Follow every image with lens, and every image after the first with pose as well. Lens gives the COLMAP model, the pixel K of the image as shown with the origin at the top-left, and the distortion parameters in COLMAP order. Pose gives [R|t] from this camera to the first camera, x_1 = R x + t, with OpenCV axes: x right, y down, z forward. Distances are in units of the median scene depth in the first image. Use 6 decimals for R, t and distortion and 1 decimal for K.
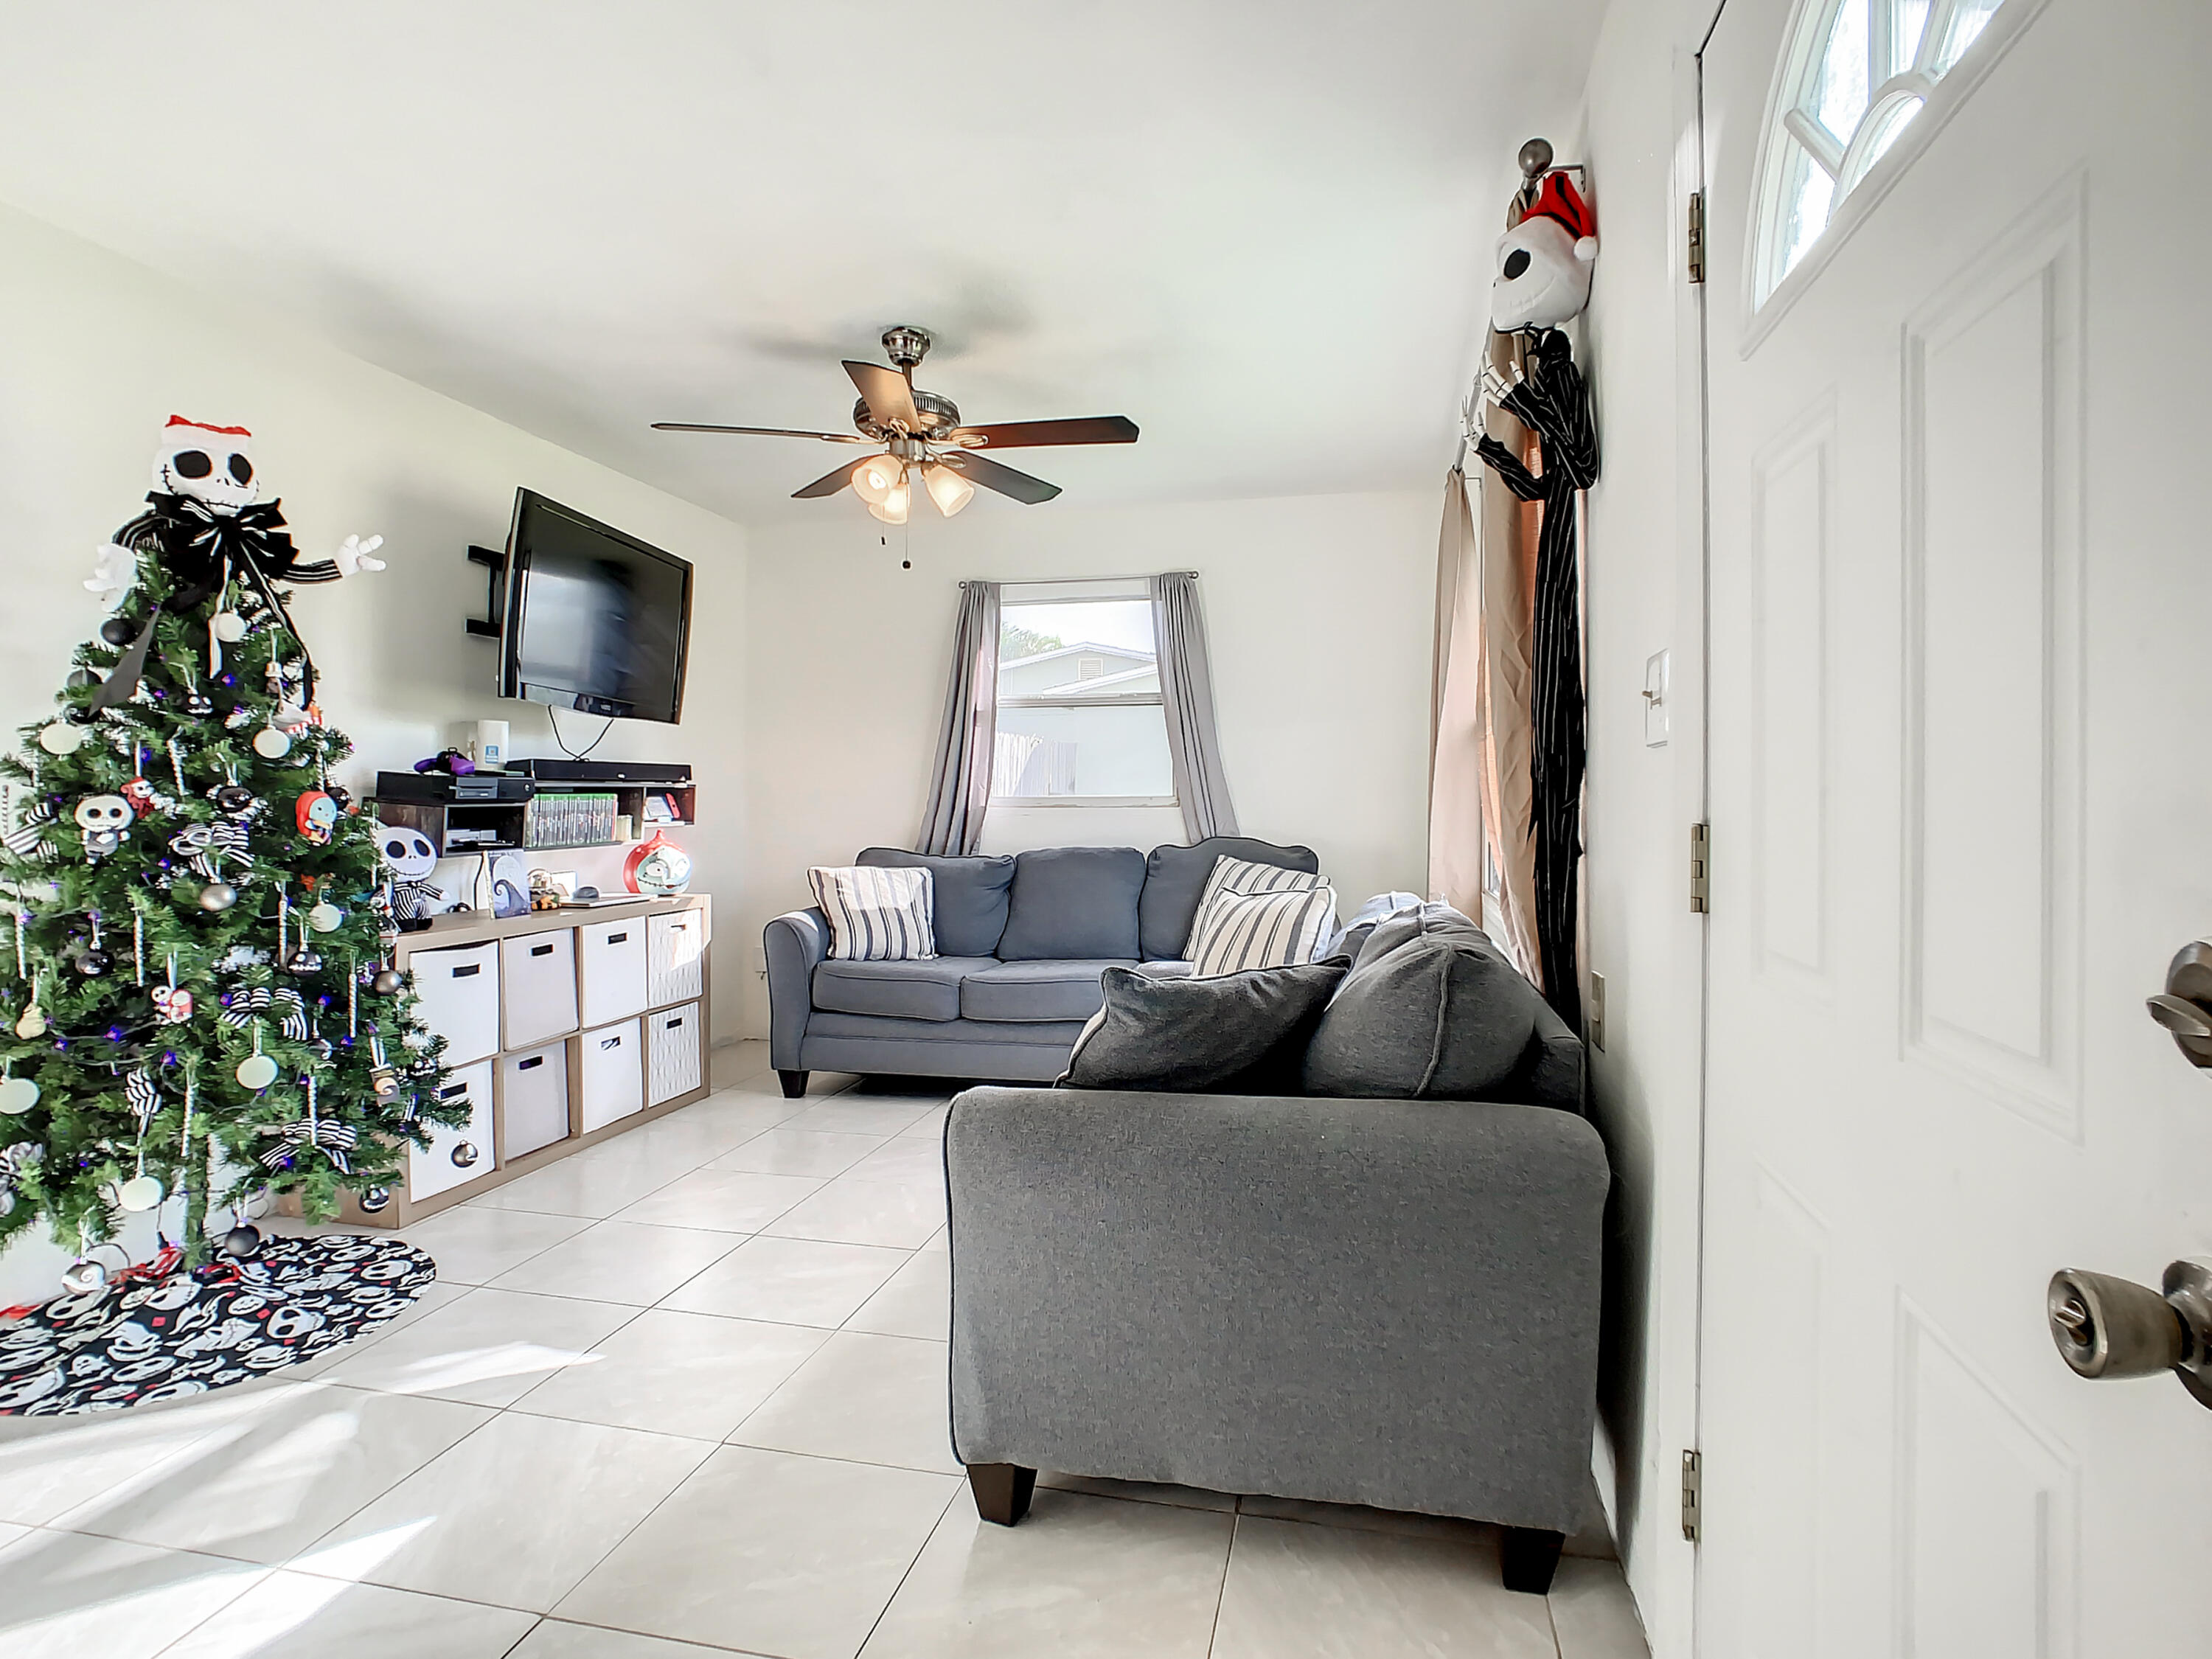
lens RADIAL K [[1164.6, 0, 1106.0], [0, 1164.6, 829.5], [0, 0, 1]] dist [-0.029627, 0.001859]
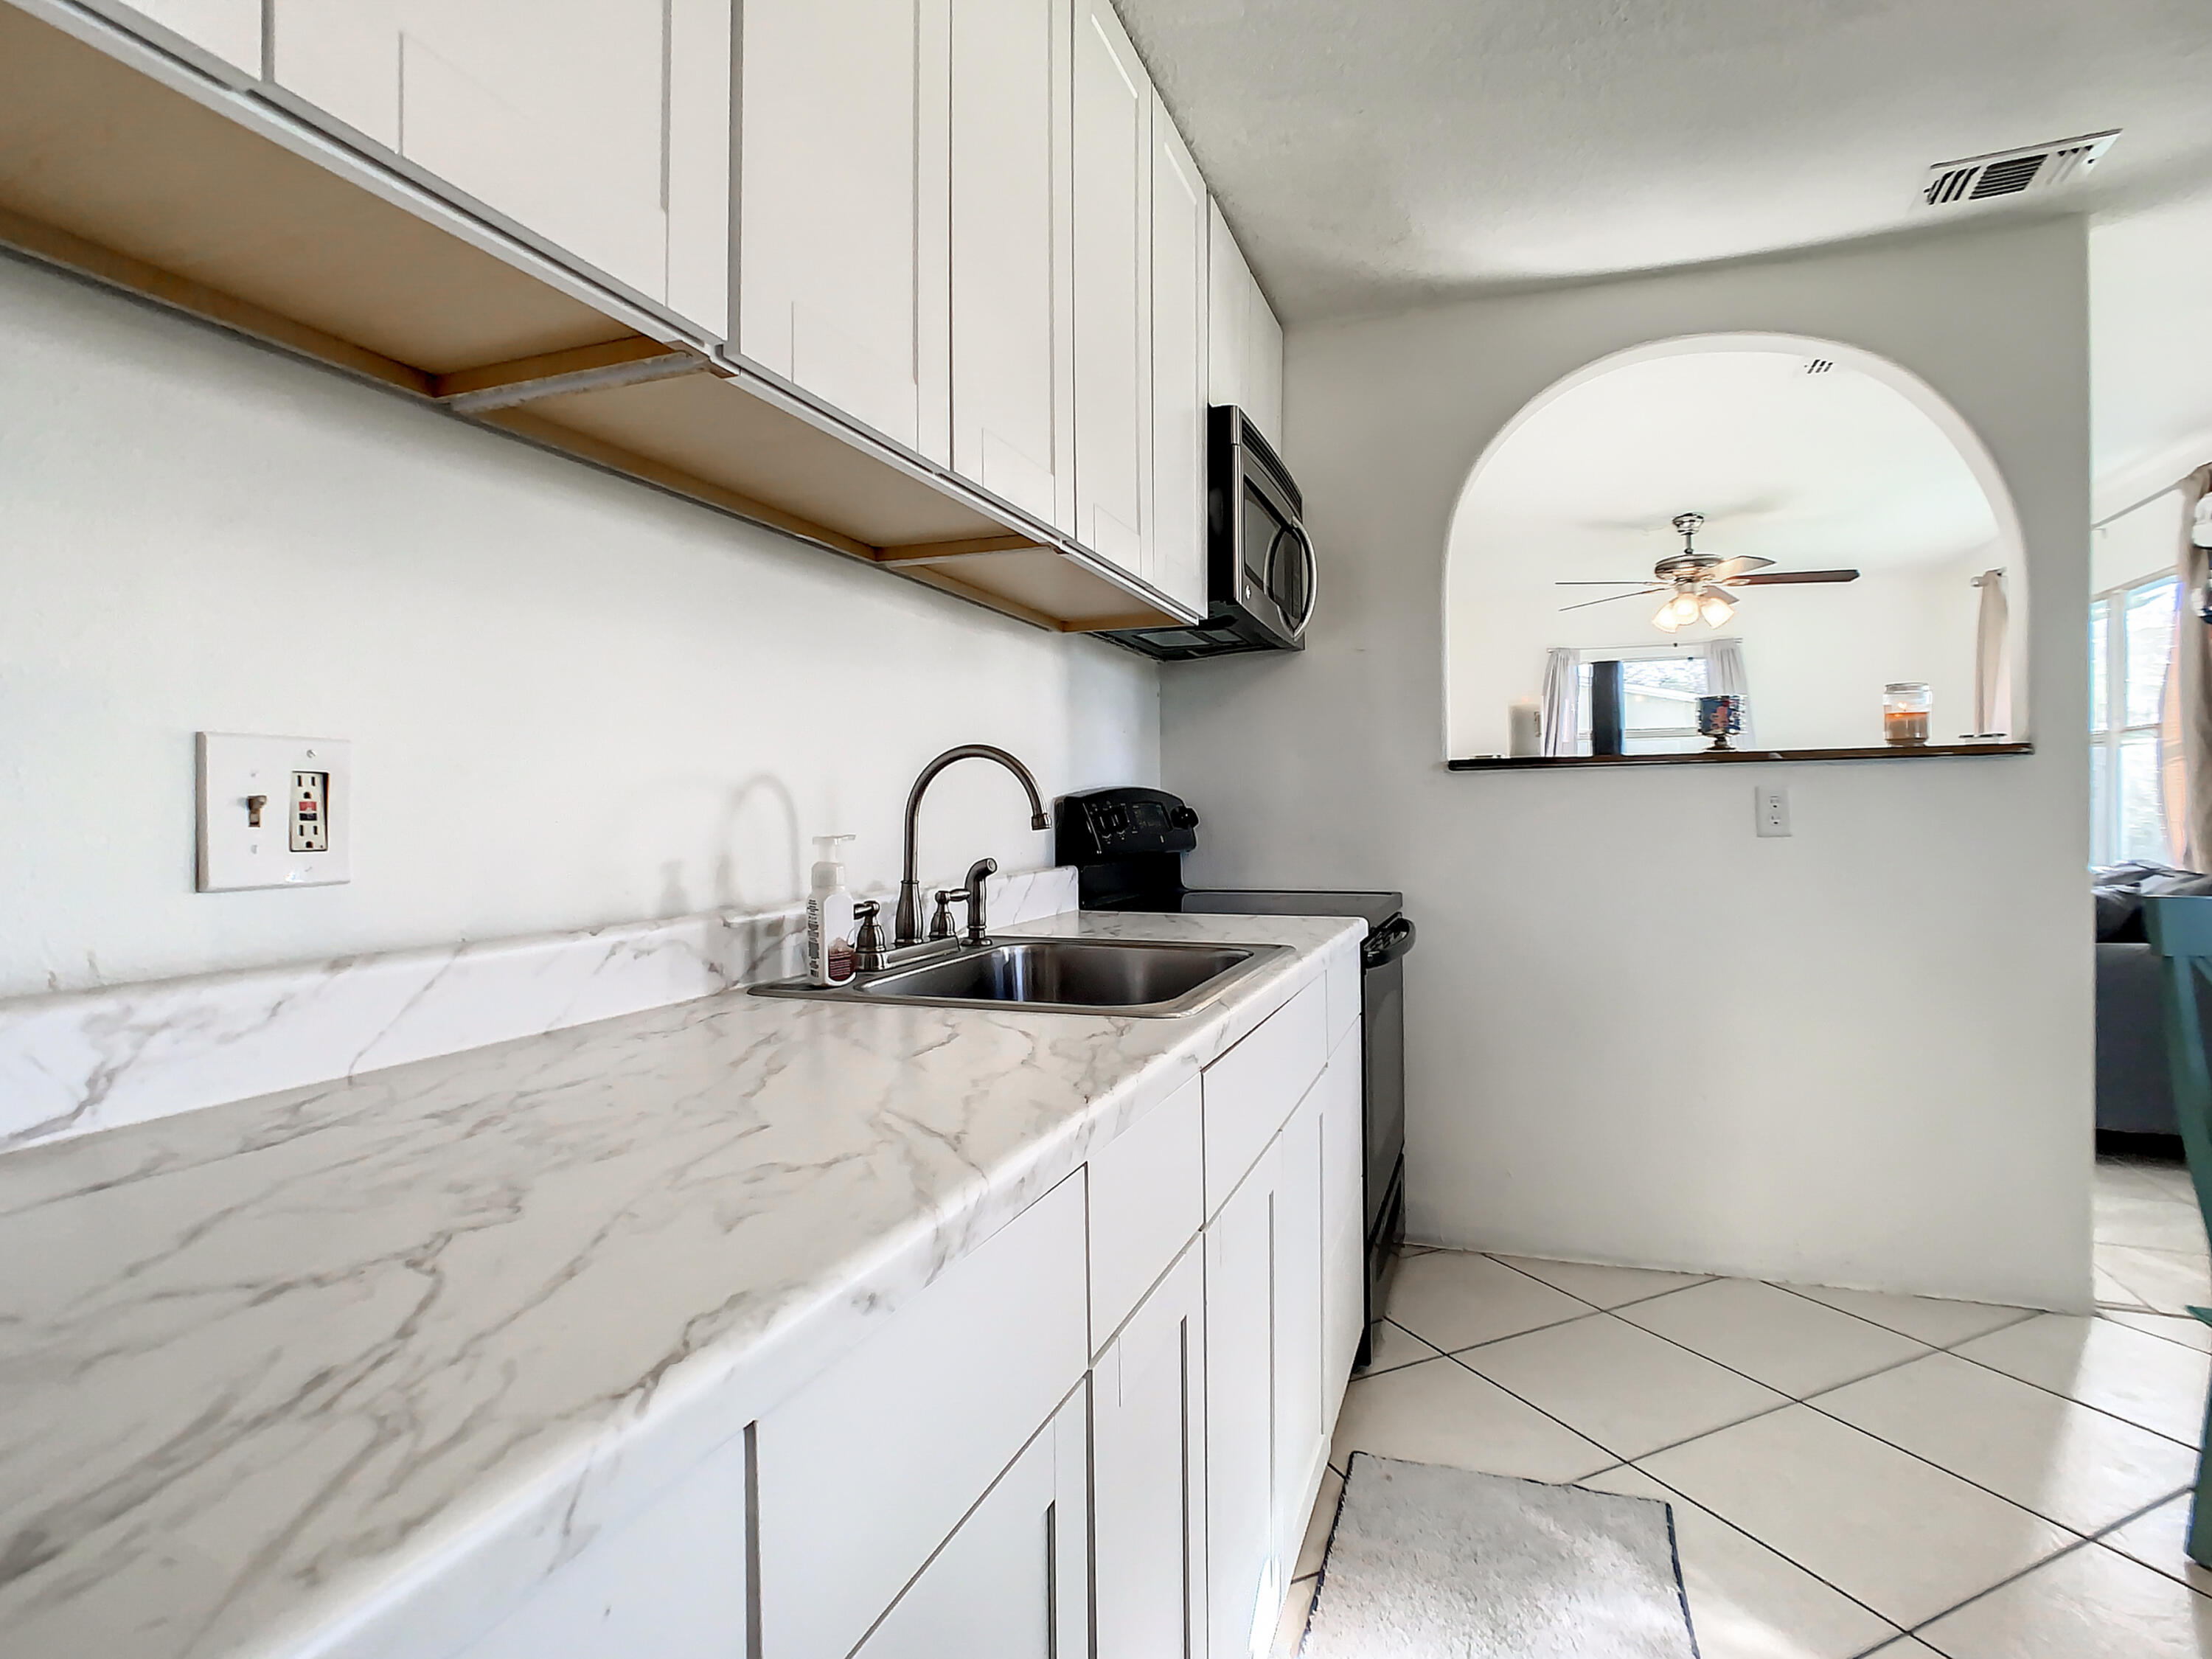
lens RADIAL K [[1164.6, 0, 1106.0], [0, 1164.6, 829.5], [0, 0, 1]] dist [-0.029627, 0.001859]
pose [[0.992284, -0.022197, -0.121980, -0.574872], [0.021231, 0.999732, -0.009210, -0.003296], [0.122151, 0.006549, 0.992490, -0.485596]]
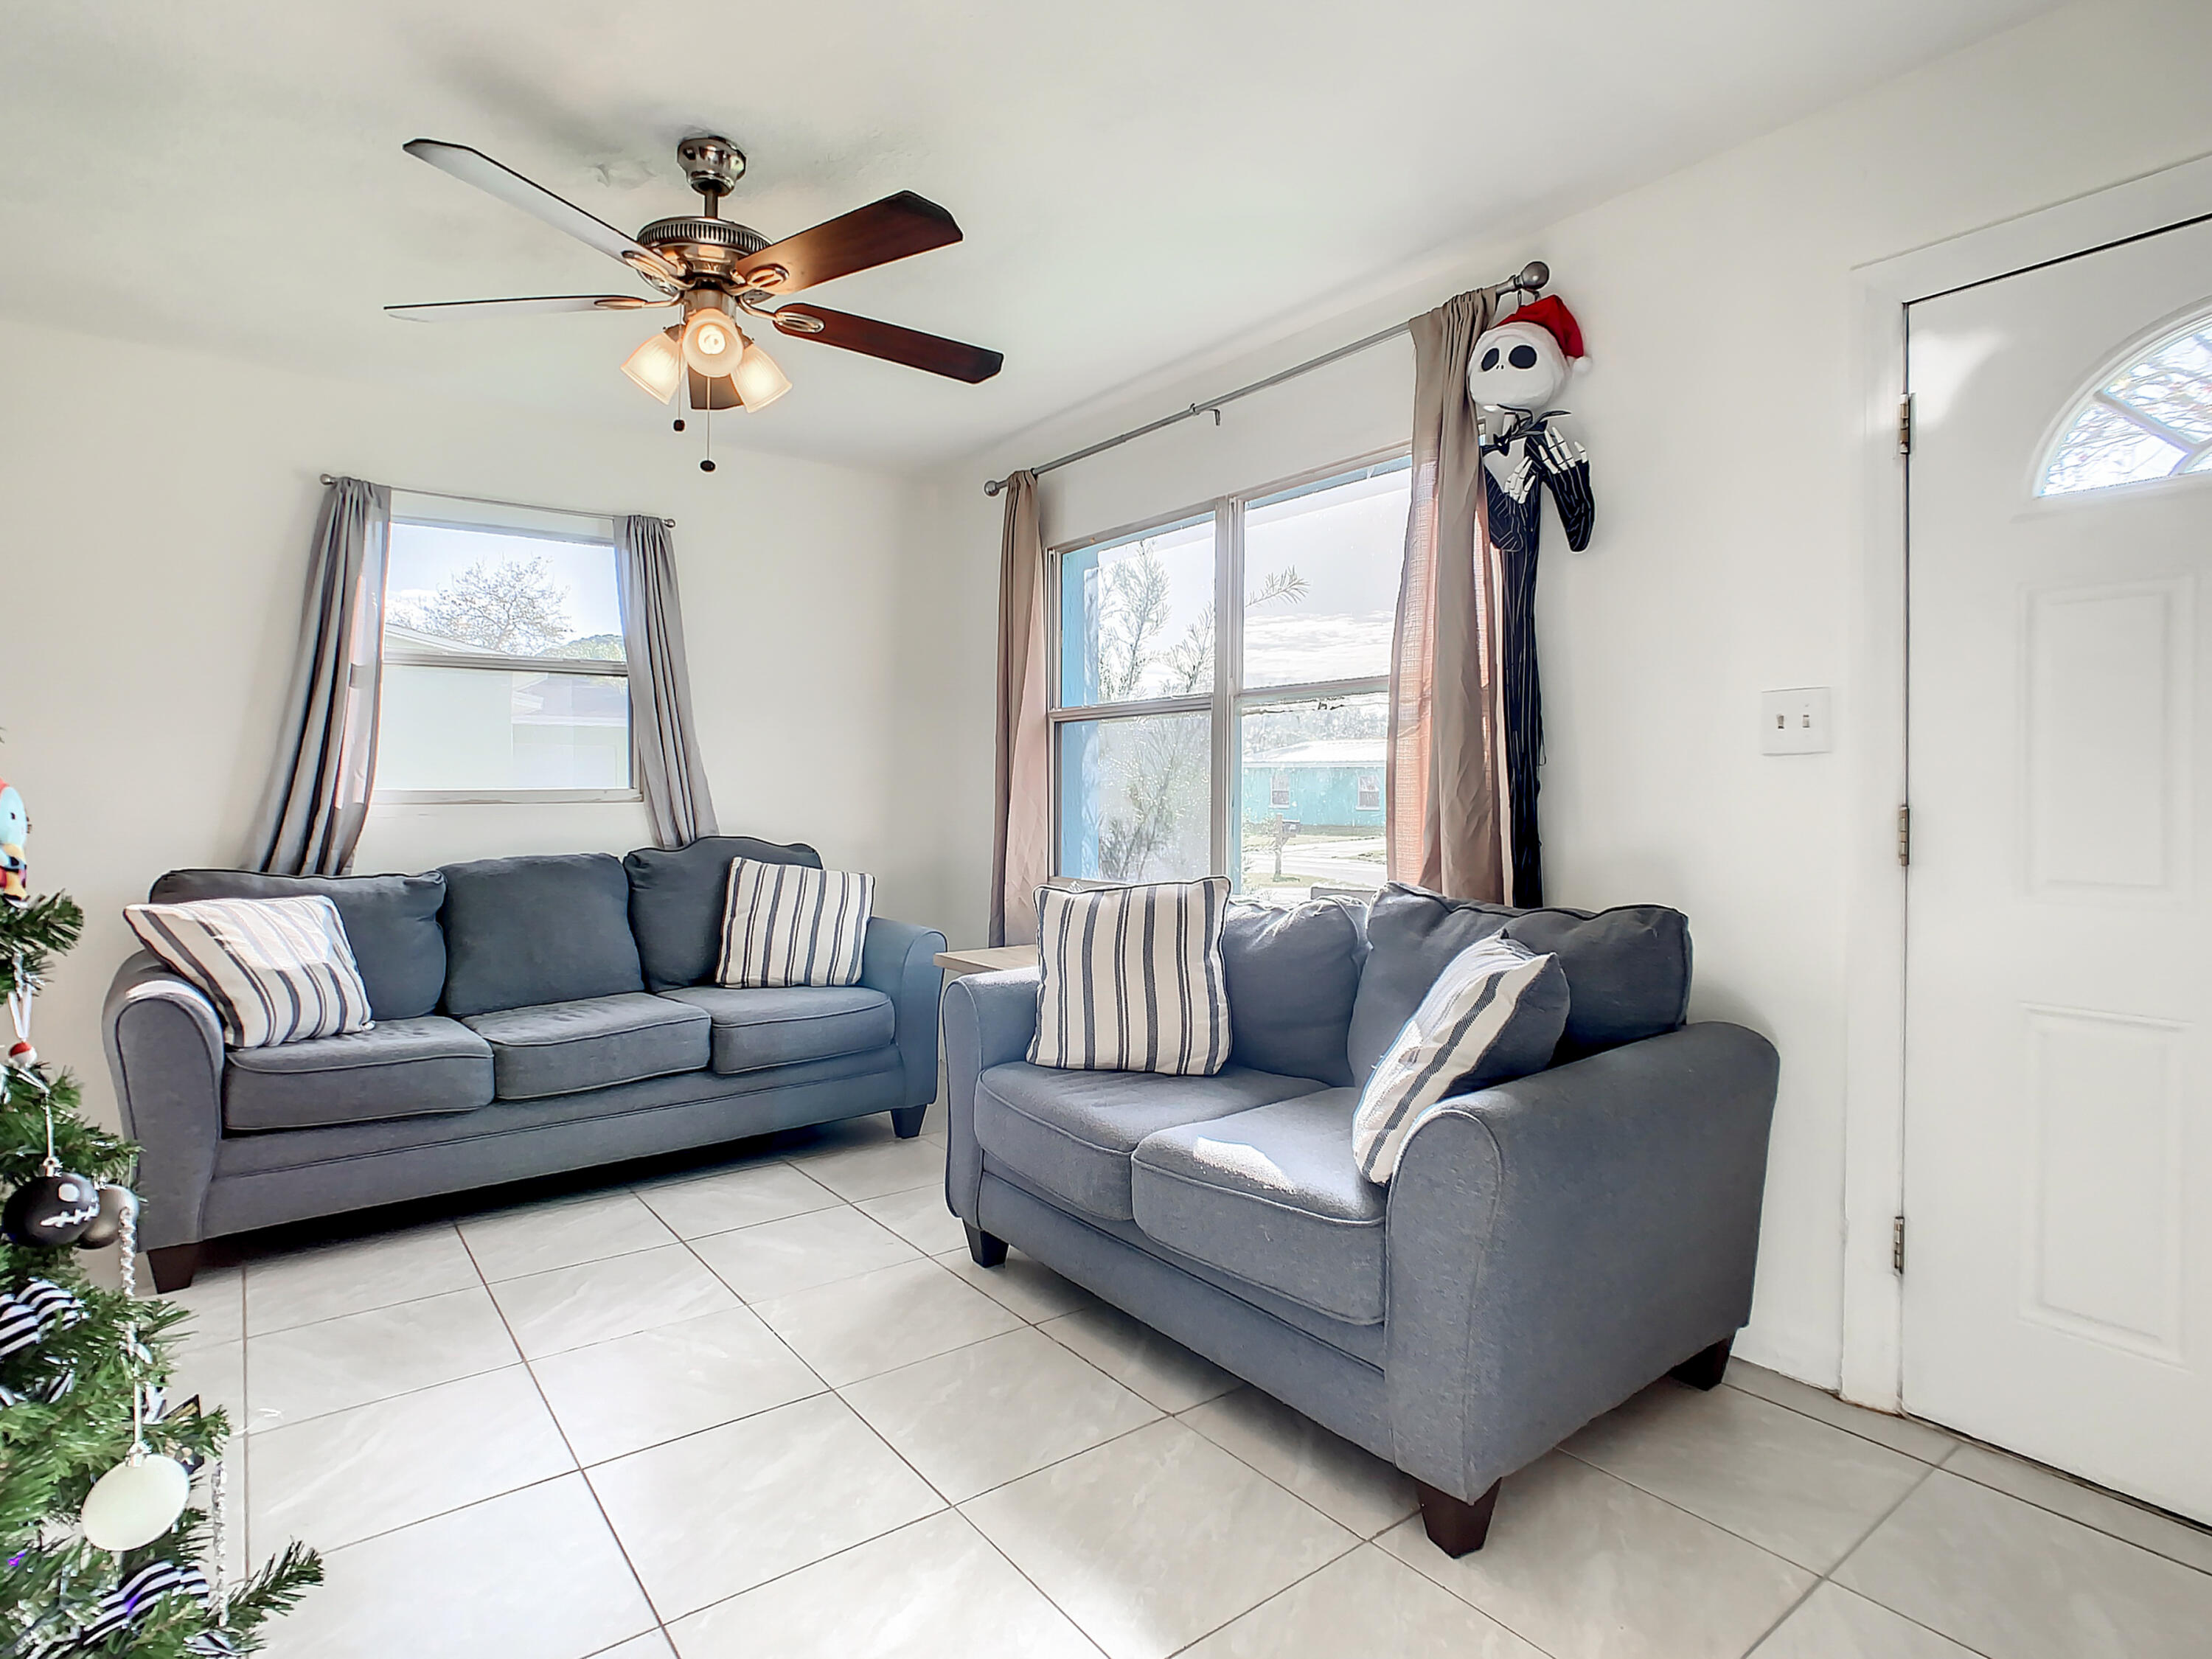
lens RADIAL K [[1164.6, 0, 1106.0], [0, 1164.6, 829.5], [0, 0, 1]] dist [-0.029627, 0.001859]
pose [[0.644650, -0.026758, 0.764009, -0.422522], [0.021163, 0.999629, 0.017153, -0.007939], [-0.764185, 0.005111, 0.644977, 0.260828]]
